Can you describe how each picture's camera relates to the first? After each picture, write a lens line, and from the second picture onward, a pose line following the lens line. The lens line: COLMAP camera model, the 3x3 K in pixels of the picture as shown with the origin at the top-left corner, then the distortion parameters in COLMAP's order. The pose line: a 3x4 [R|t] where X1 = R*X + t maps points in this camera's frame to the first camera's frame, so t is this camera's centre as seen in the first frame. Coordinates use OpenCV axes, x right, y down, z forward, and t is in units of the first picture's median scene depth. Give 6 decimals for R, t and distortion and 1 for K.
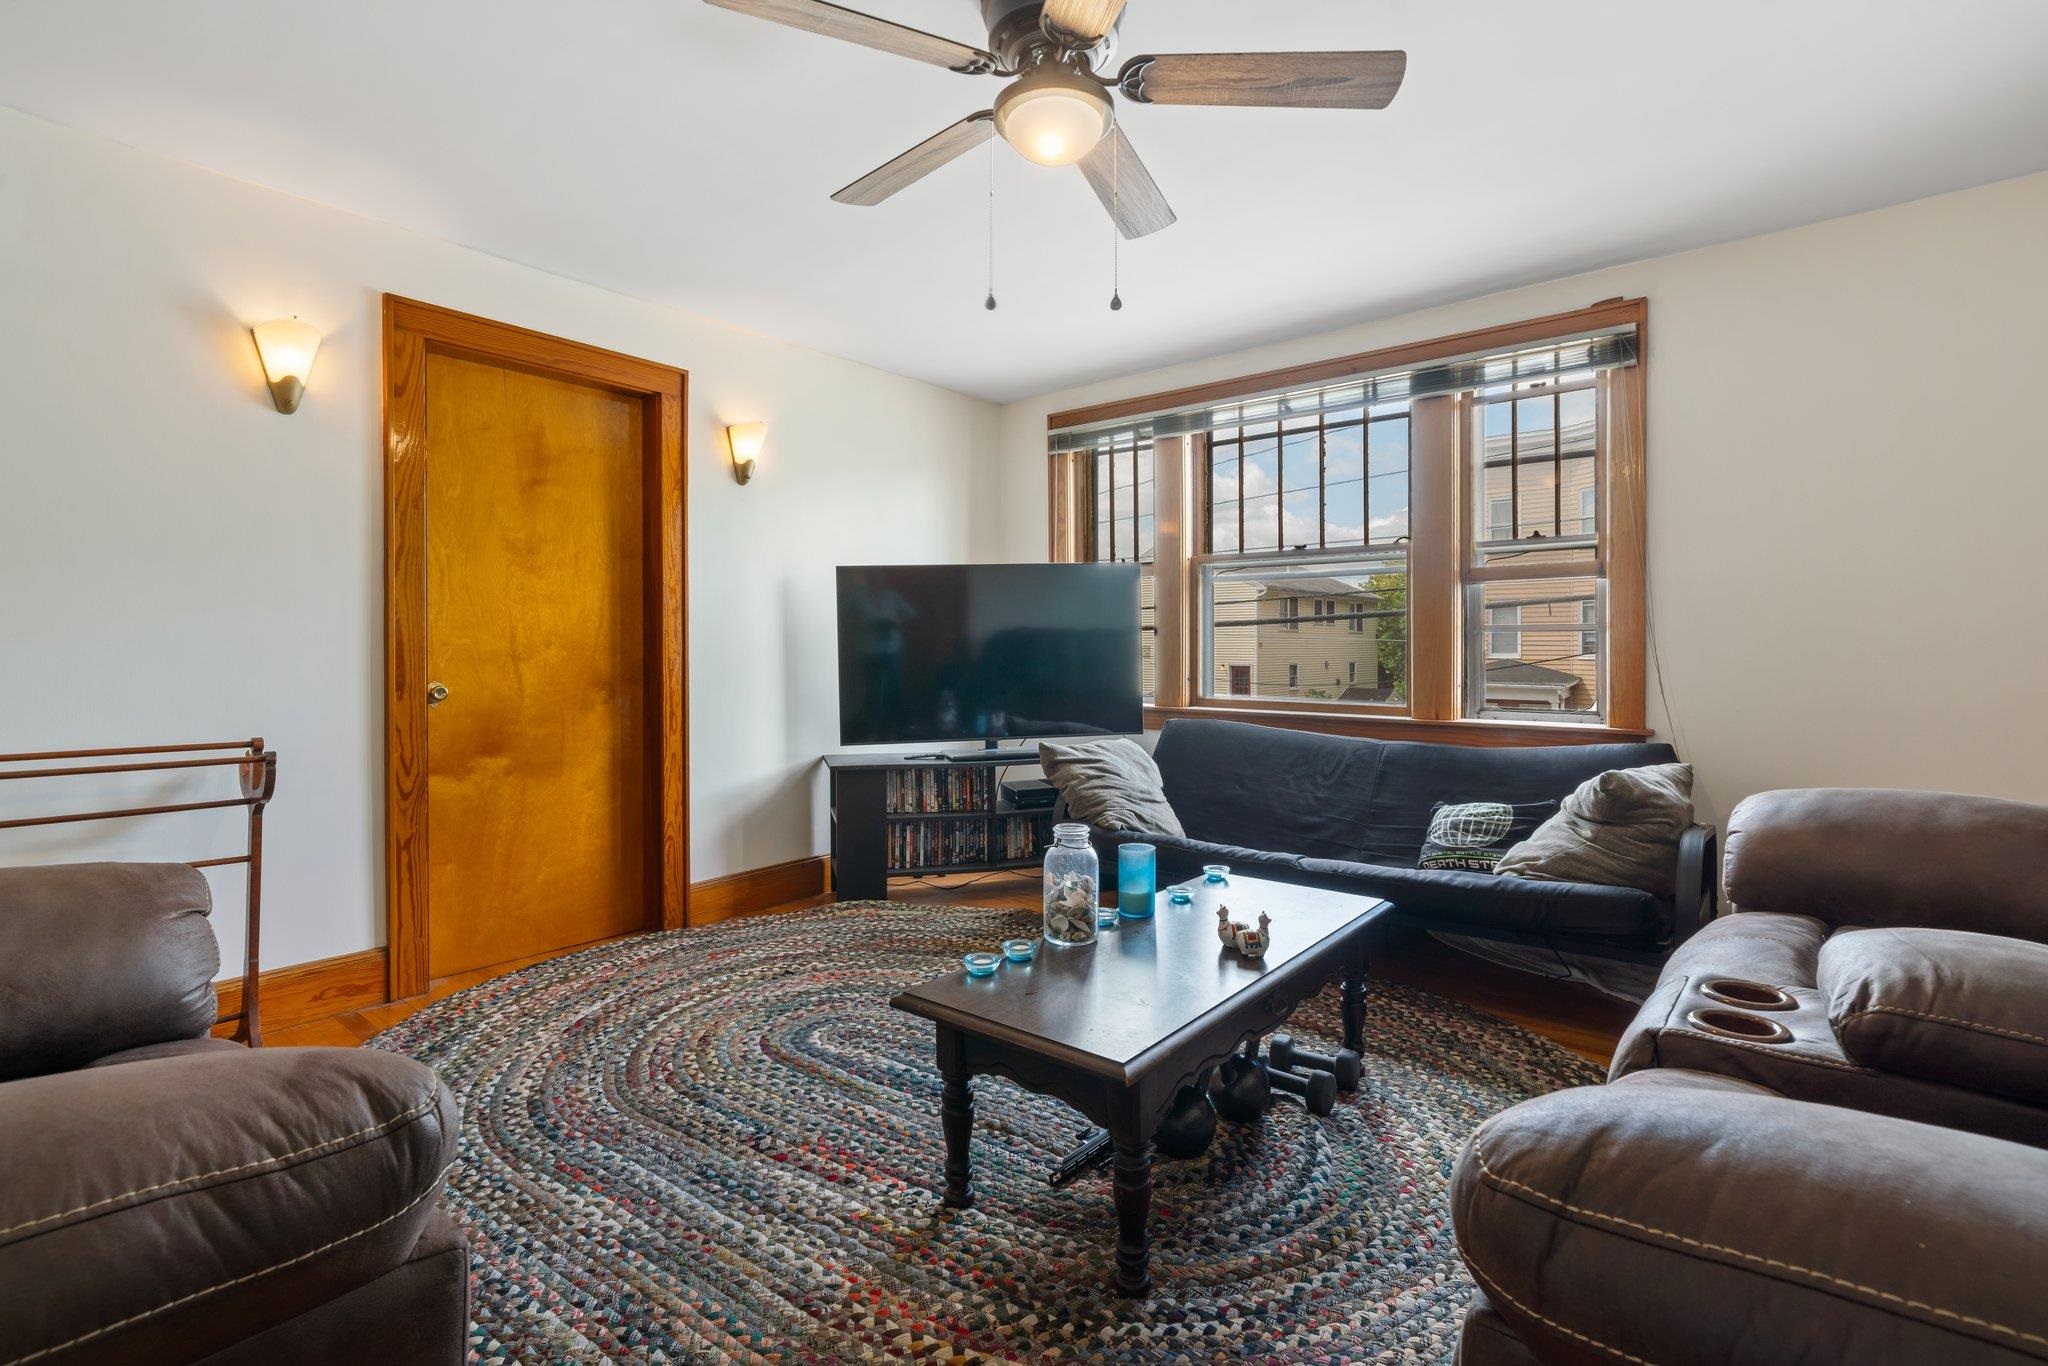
lens RADIAL K [[936.3, 0, 1022.3], [0, 936.3, 655.7], [0, 0, 1]] dist [0.002697, 0.000072]
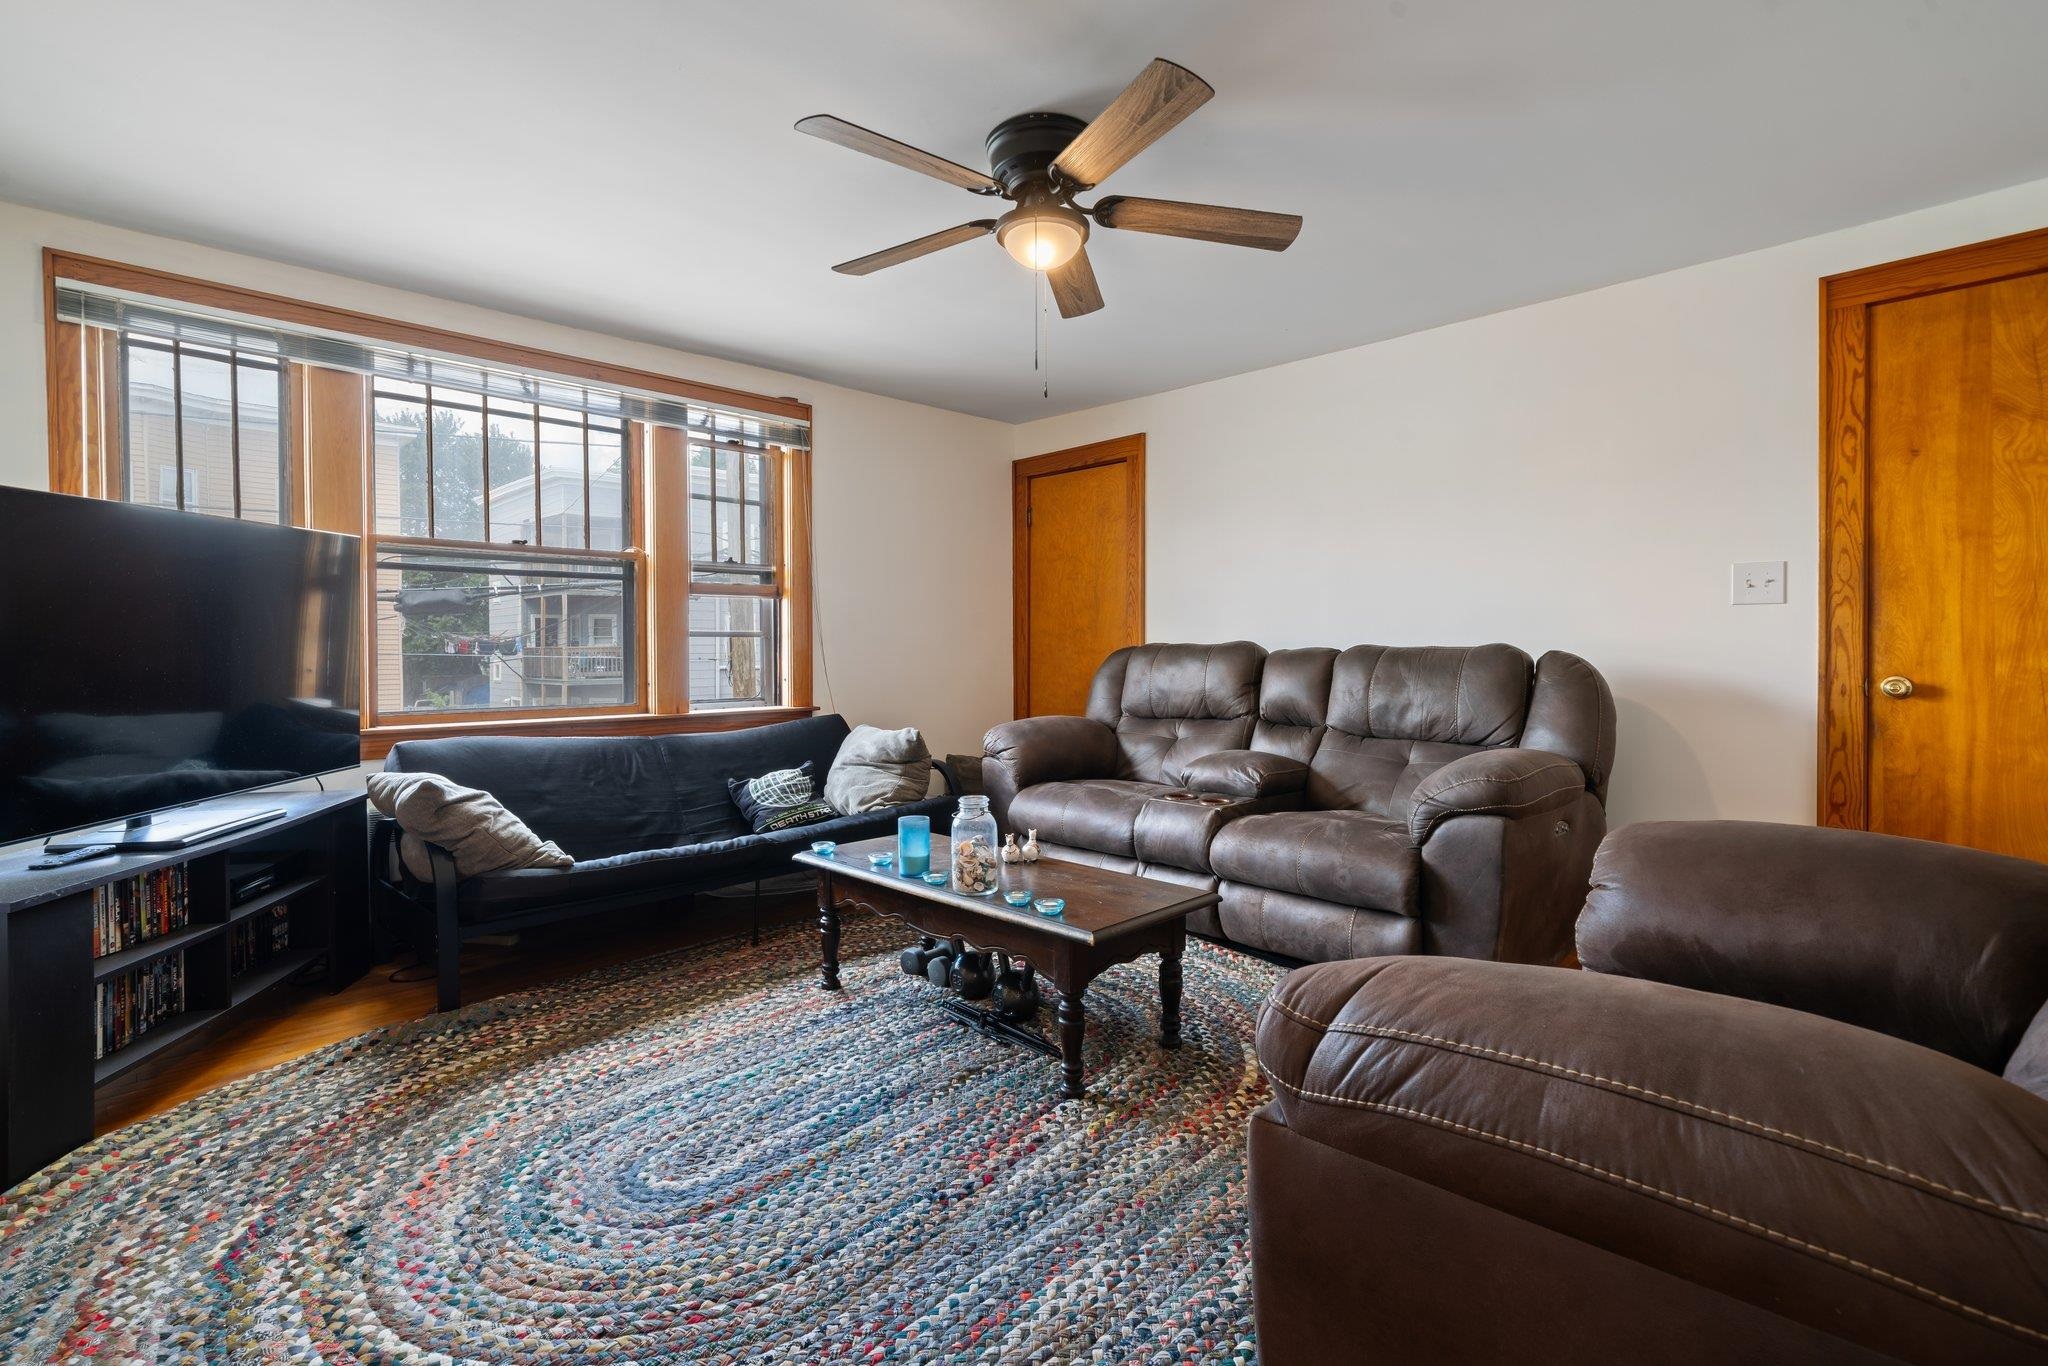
lens RADIAL K [[936.3, 0, 1023.0], [0, 936.3, 669.7], [0, 0, 1]] dist [0.002697, 0.000072]
pose [[0.113296, -0.020844, 0.993343, -0.771826], [0.014881, 0.999703, 0.019280, -0.000758], [-0.993450, 0.012597, 0.113573, 0.550332]]
